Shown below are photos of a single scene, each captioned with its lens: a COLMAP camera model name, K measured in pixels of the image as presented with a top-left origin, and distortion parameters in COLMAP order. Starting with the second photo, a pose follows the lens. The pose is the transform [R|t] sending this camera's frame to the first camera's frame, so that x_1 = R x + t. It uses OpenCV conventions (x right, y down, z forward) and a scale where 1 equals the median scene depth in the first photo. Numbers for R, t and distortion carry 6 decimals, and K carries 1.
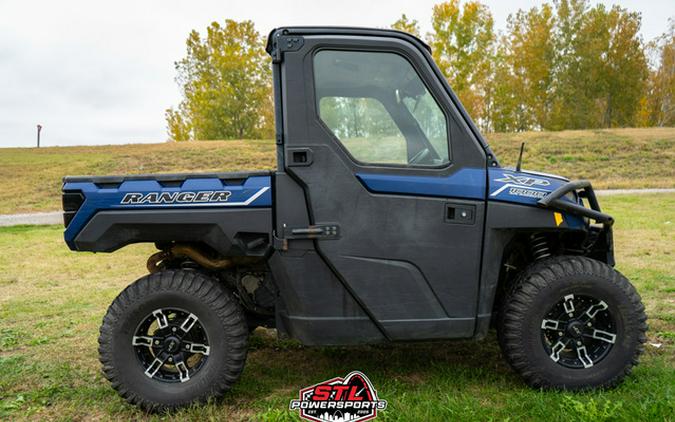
lens RADIAL K [[535.9, 0, 337.5], [0, 535.9, 211.0], [0, 0, 1]] dist [-0.008974, 0.003845]
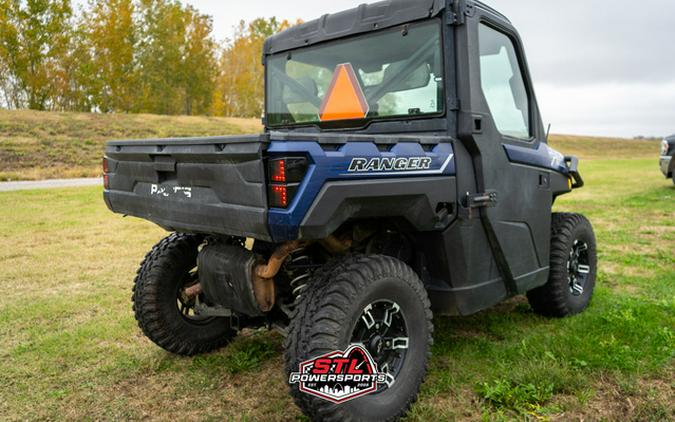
lens RADIAL K [[534.6, 0, 333.9], [0, 534.6, 184.4], [0, 0, 1]] dist [0.000359, -0.002811]
pose [[0.720064, -0.016477, 0.693712, -0.904873], [0.030222, 0.999514, -0.007631, 0.009375], [-0.693249, 0.026460, 0.720212, 0.447616]]
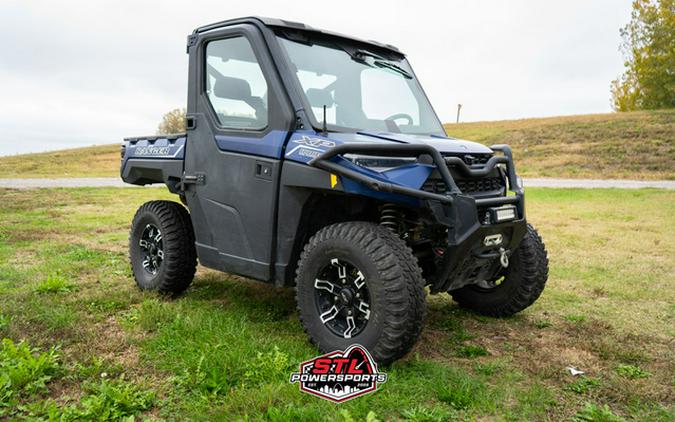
lens RADIAL K [[534.6, 0, 333.9], [0, 534.6, 184.4], [0, 0, 1]] dist [0.000359, -0.002811]
pose [[0.689291, 0.063363, -0.721709, 1.110265], [-0.065855, 0.997524, 0.024681, -0.002817], [0.721485, 0.030516, 0.691757, 0.311713]]
